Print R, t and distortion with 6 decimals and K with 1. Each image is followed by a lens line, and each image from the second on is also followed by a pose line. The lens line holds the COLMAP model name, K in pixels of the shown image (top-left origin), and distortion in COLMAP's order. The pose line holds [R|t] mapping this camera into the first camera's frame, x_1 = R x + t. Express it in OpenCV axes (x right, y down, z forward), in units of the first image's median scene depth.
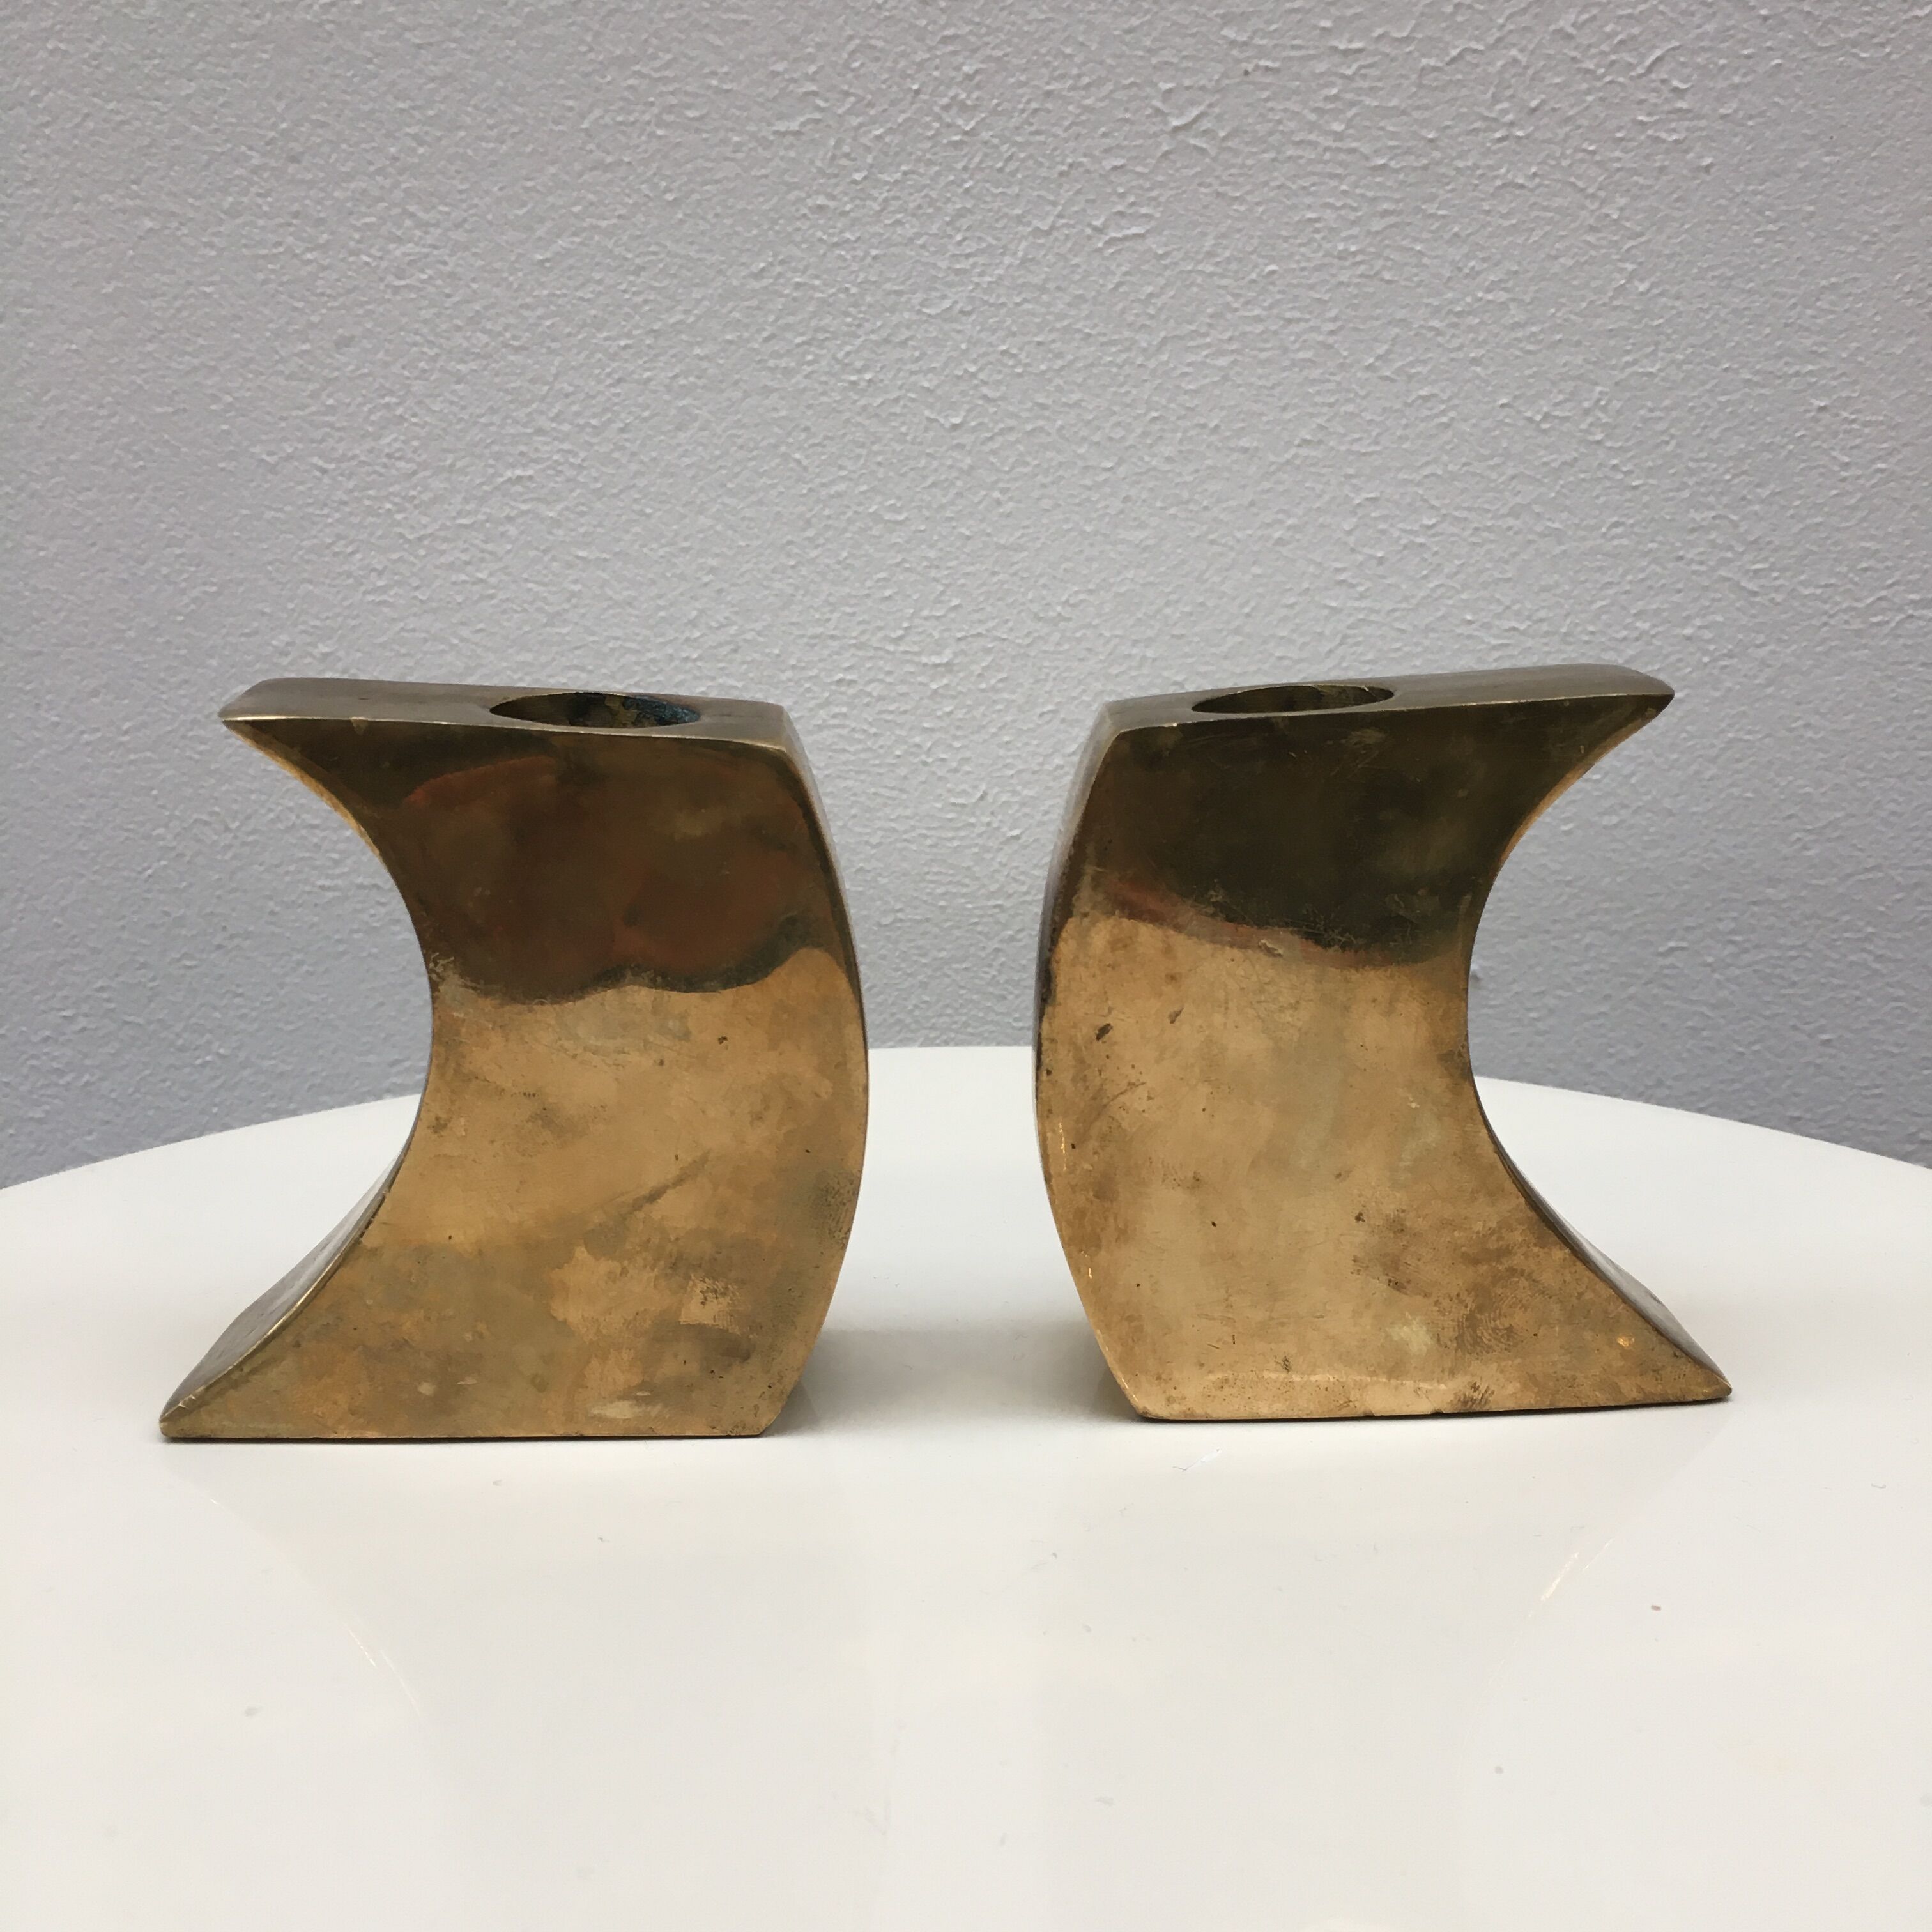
lens RADIAL K [[2274.6, 0, 980.3], [0, 2274.6, 945.1], [0, 0, 1]] dist [0.049091, 0.000000]
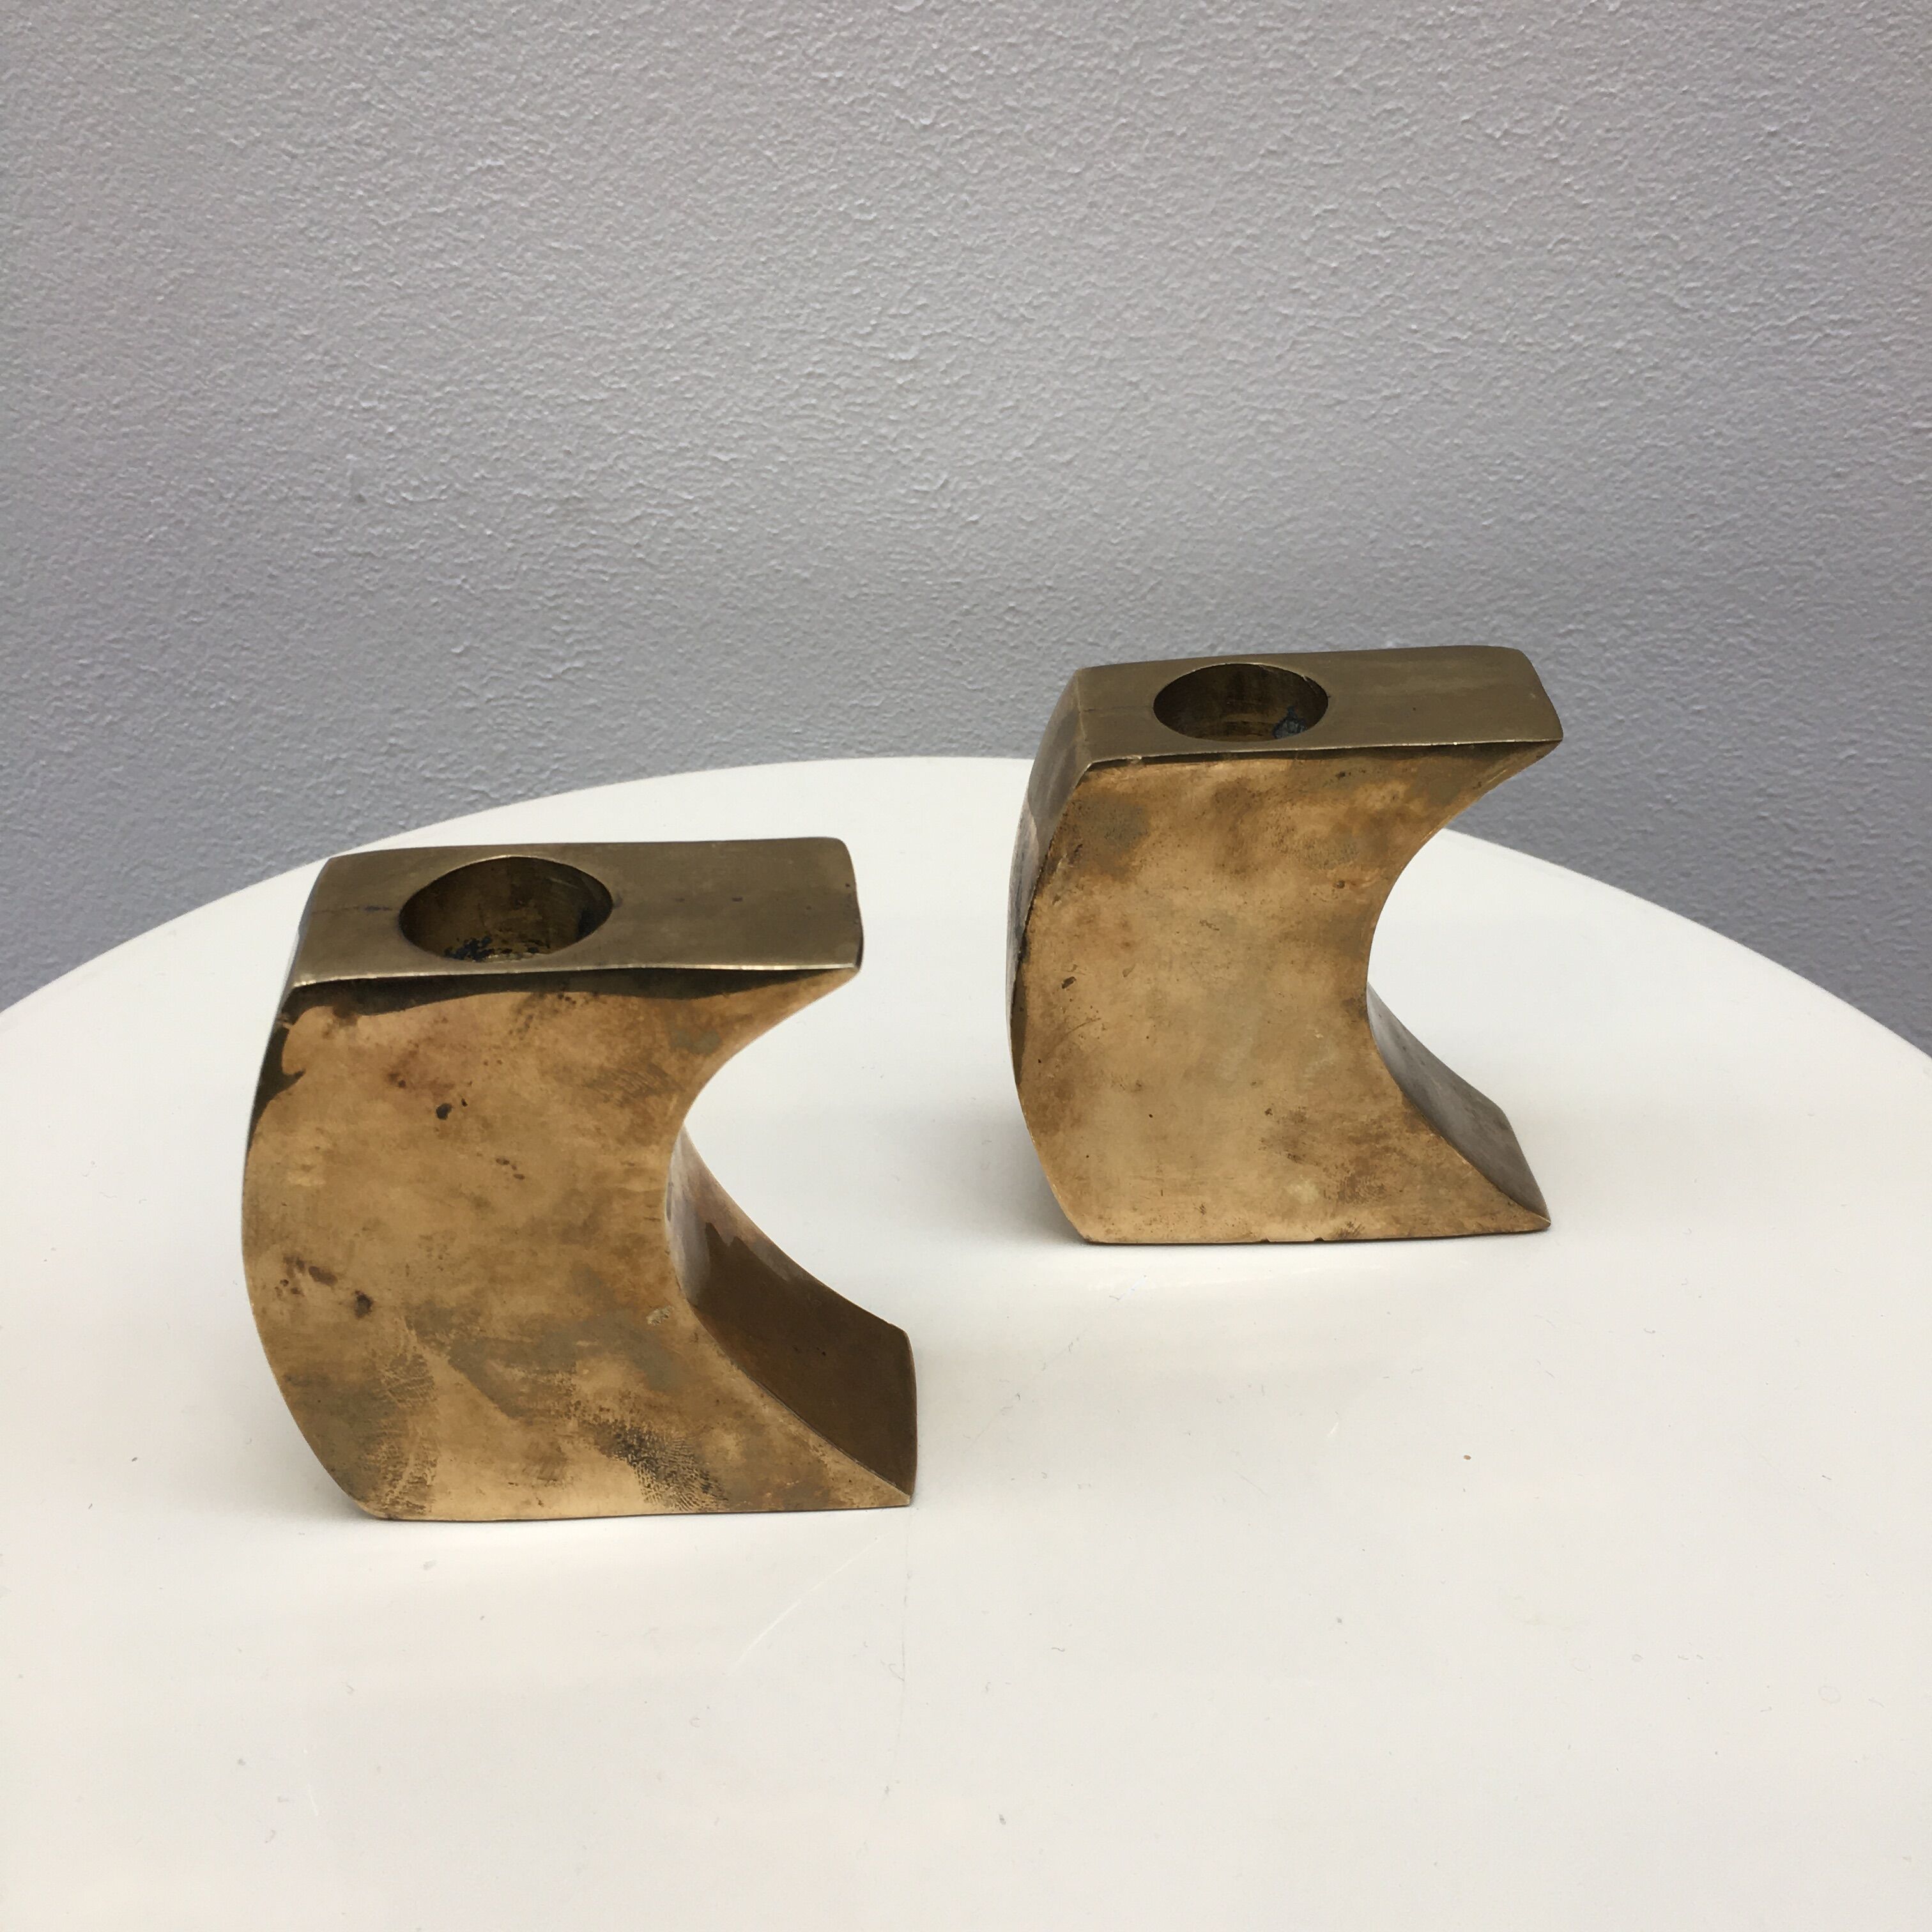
lens RADIAL K [[2274.6, 0, 985.4], [0, 2274.6, 967.7], [0, 0, 1]] dist [0.049091, 0.000000]
pose [[0.998956, 0.010249, 0.044516, -0.025890], [-0.024712, 0.940839, 0.337951, -0.223027], [-0.038419, -0.338698, 0.940110, -0.077581]]
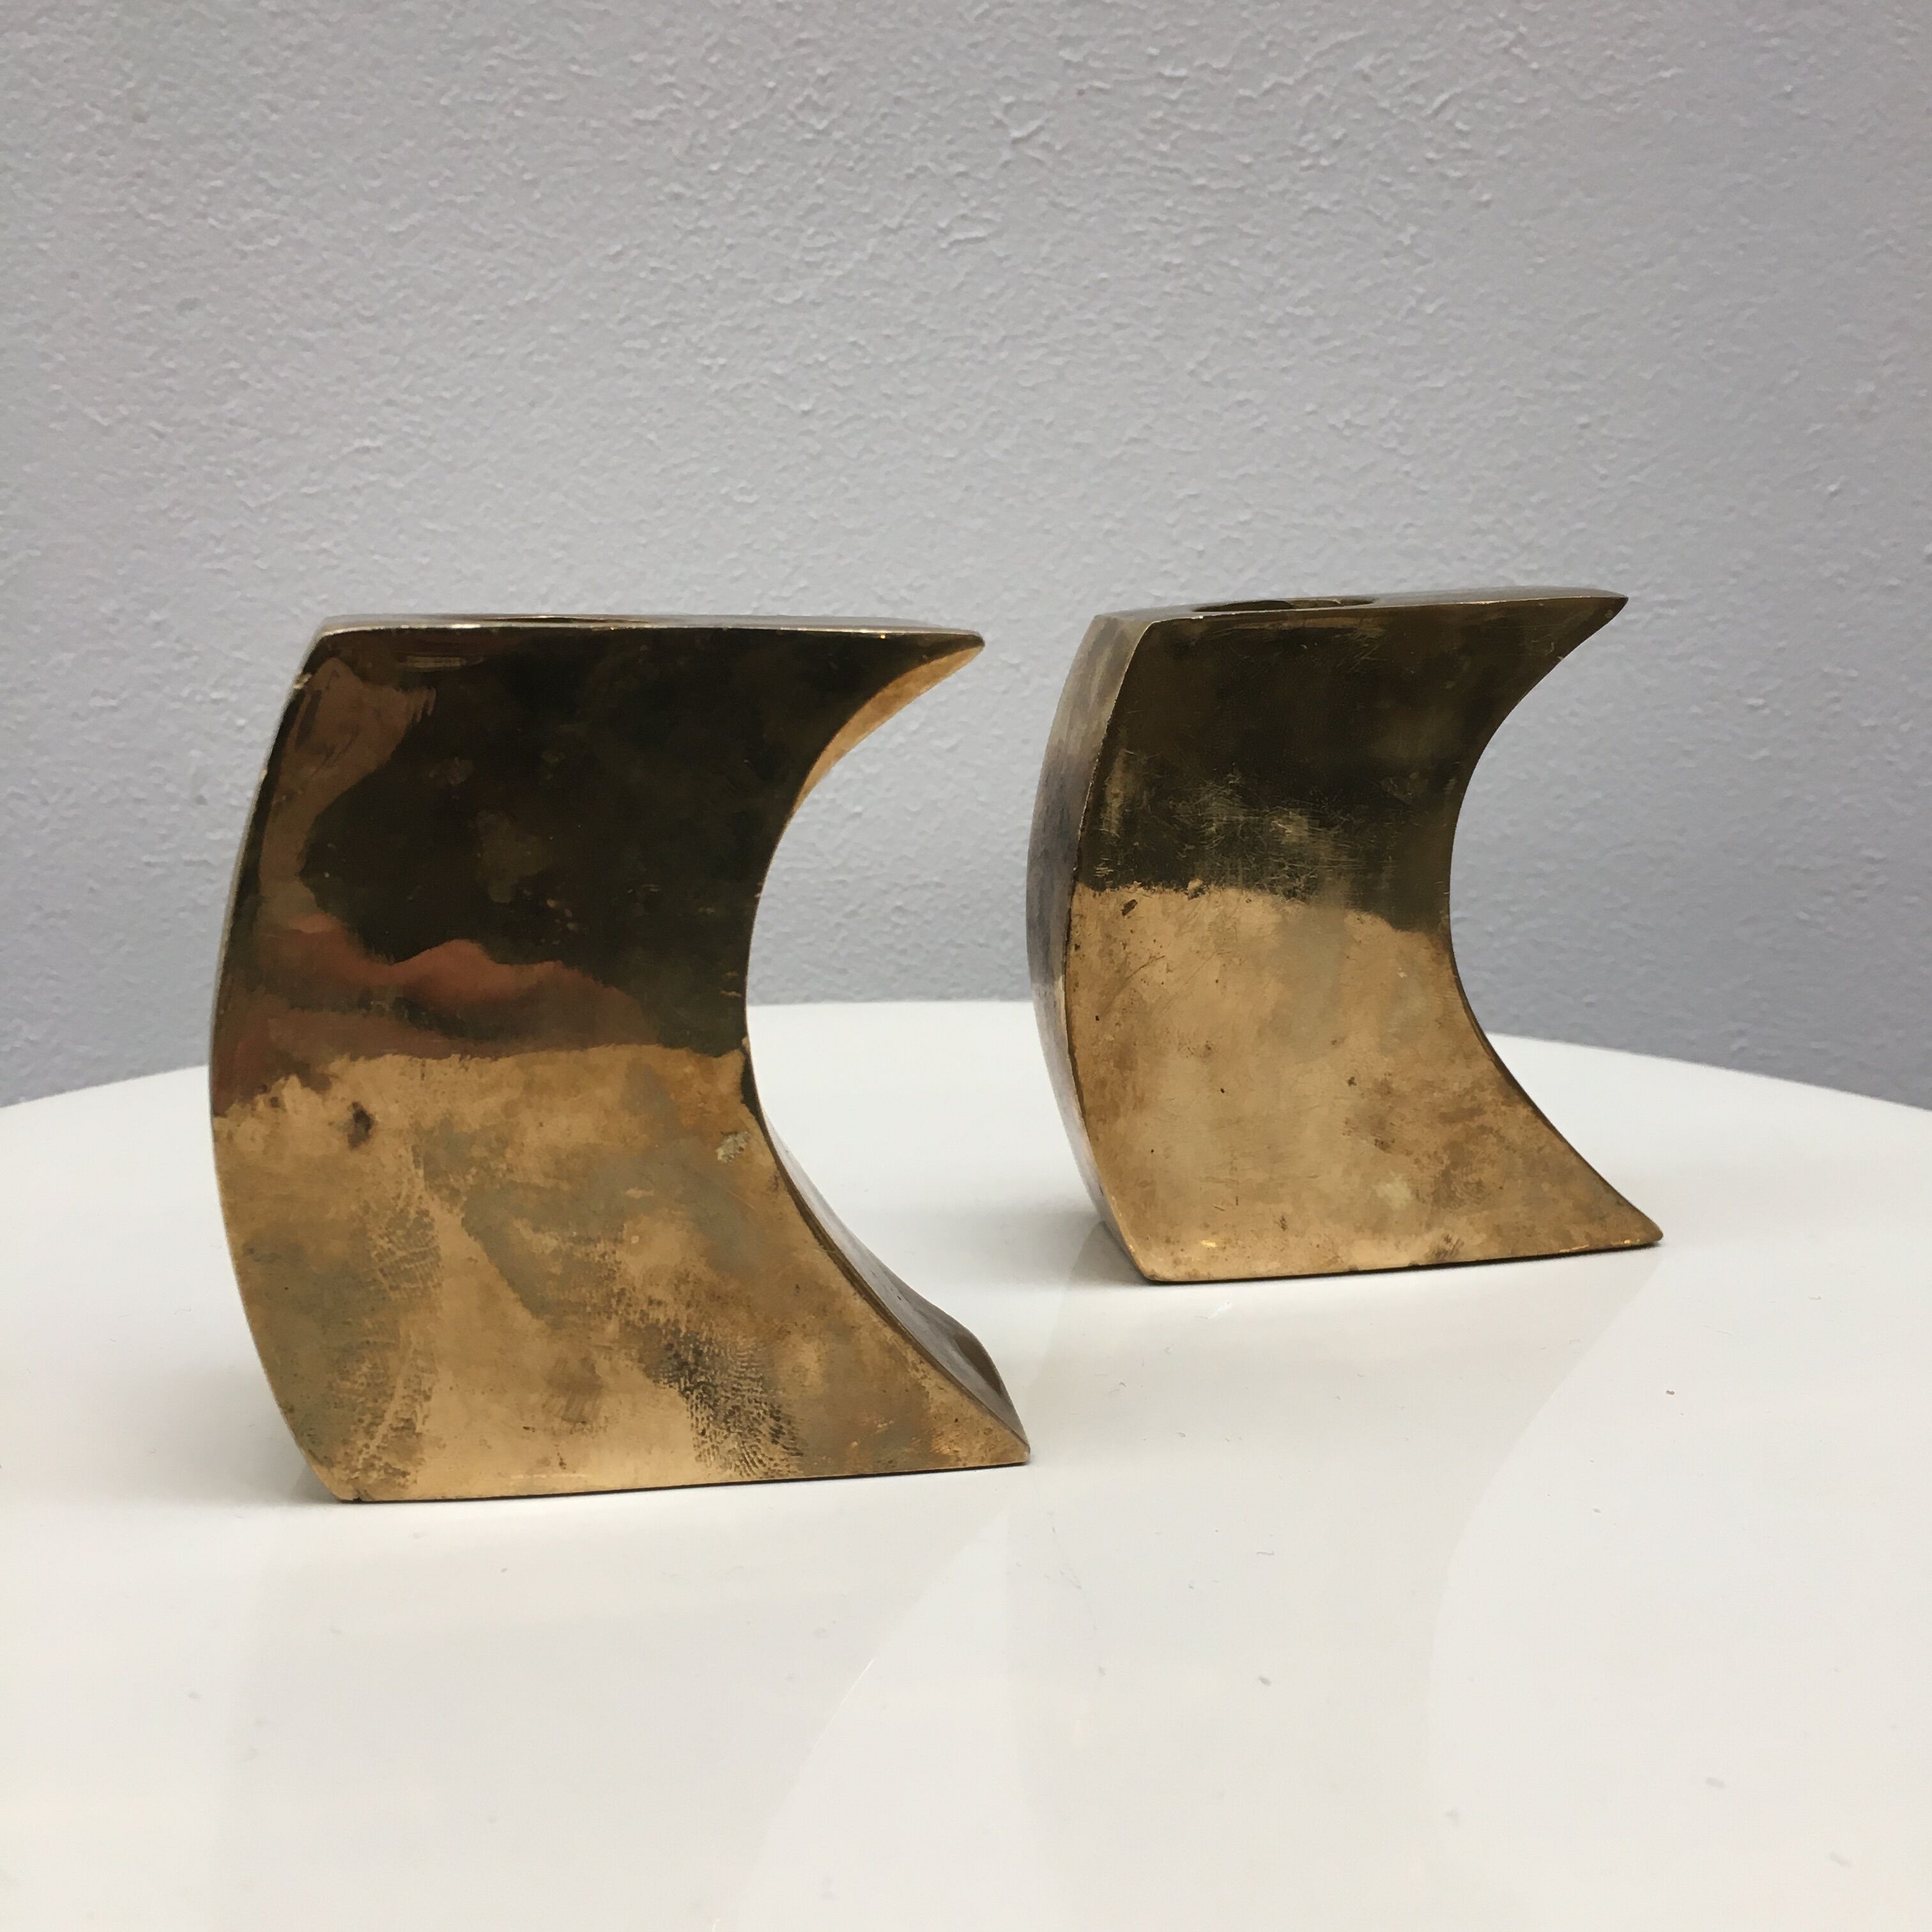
lens RADIAL K [[2274.6, 0, 993.9], [0, 2274.6, 941.2], [0, 0, 1]] dist [0.049091, 0.000000]
pose [[0.982390, -0.008888, 0.186628, -0.123319], [0.017133, 0.998945, -0.042609, 0.058324], [-0.186052, 0.045056, 0.981506, -0.022274]]
